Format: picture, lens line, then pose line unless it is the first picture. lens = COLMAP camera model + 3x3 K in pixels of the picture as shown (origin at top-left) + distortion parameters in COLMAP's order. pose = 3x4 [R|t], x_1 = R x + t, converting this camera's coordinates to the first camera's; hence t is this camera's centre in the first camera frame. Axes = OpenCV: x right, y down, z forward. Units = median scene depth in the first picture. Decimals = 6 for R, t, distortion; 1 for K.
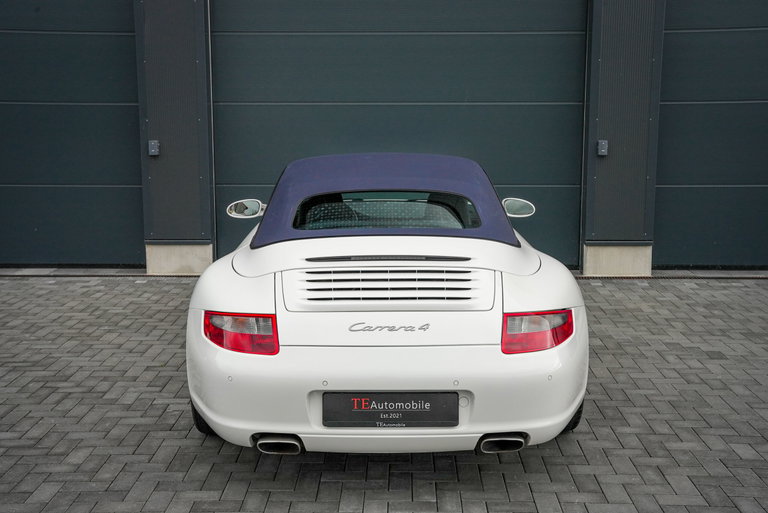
lens RADIAL K [[960.2, 0, 384.0], [0, 960.2, 256.5], [0, 0, 1]] dist [0.021150, 0.345353]
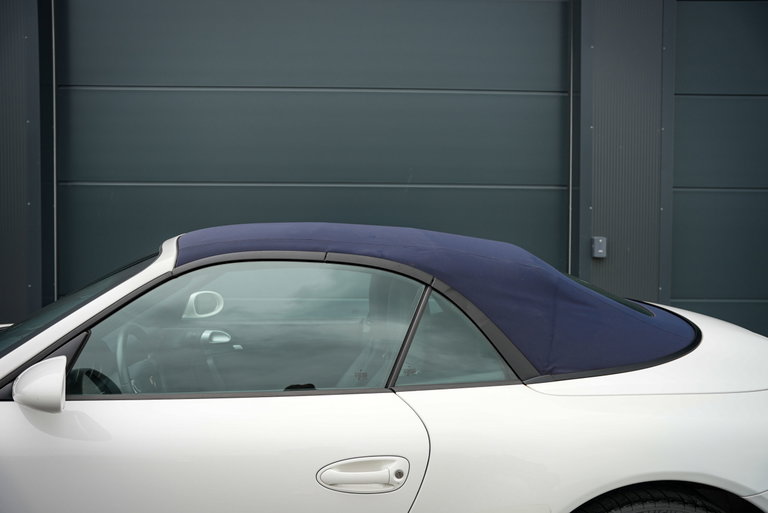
lens RADIAL K [[734.2, 0, 384.0], [0, 734.2, 256.5], [0, 0, 1]] dist [-0.001606, 0.001678]
pose [[0.998826, 0.003919, 0.048276, 0.066207], [0.001722, 0.993217, -0.116266, -0.069117], [-0.048404, 0.116213, 0.992044, 0.748479]]
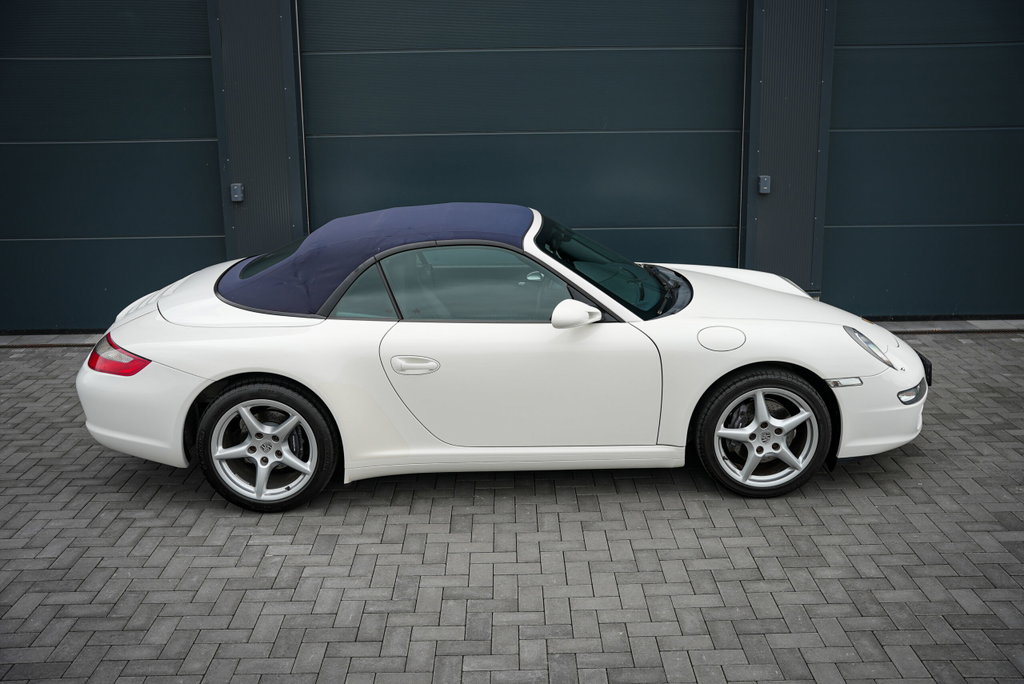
lens RADIAL K [[1027.5, 0, 512.0], [0, 1027.5, 342.0], [0, 0, 1]] dist [-0.034078, 0.028627]
pose [[0.999606, -0.018696, 0.020945, -0.029760], [0.016860, 0.996269, 0.084640, -0.087490], [-0.022449, -0.084254, 0.996191, 0.137151]]
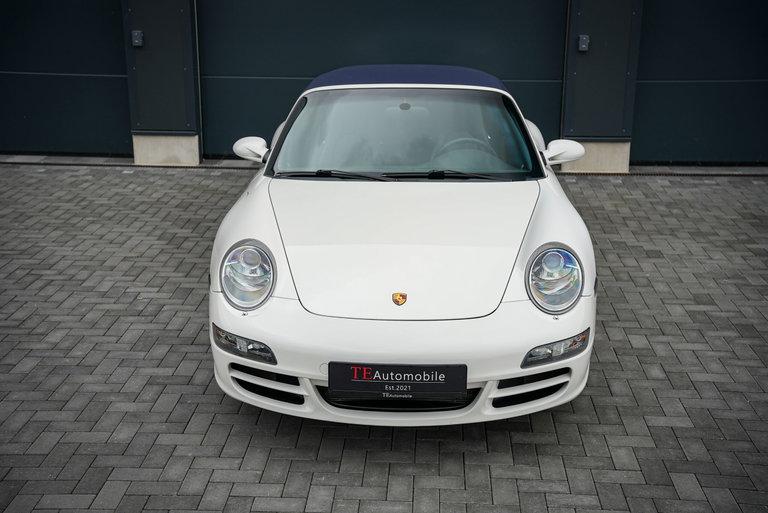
lens RADIAL K [[1037.0, 0, 384.0], [0, 1037.0, 256.5], [0, 0, 1]] dist [0.136554, 0.071224]
pose [[0.999303, 0.015965, -0.033730, 0.097293], [-0.011726, 0.992423, 0.122305, -0.038587], [0.035427, -0.121824, 0.991919, -0.182323]]
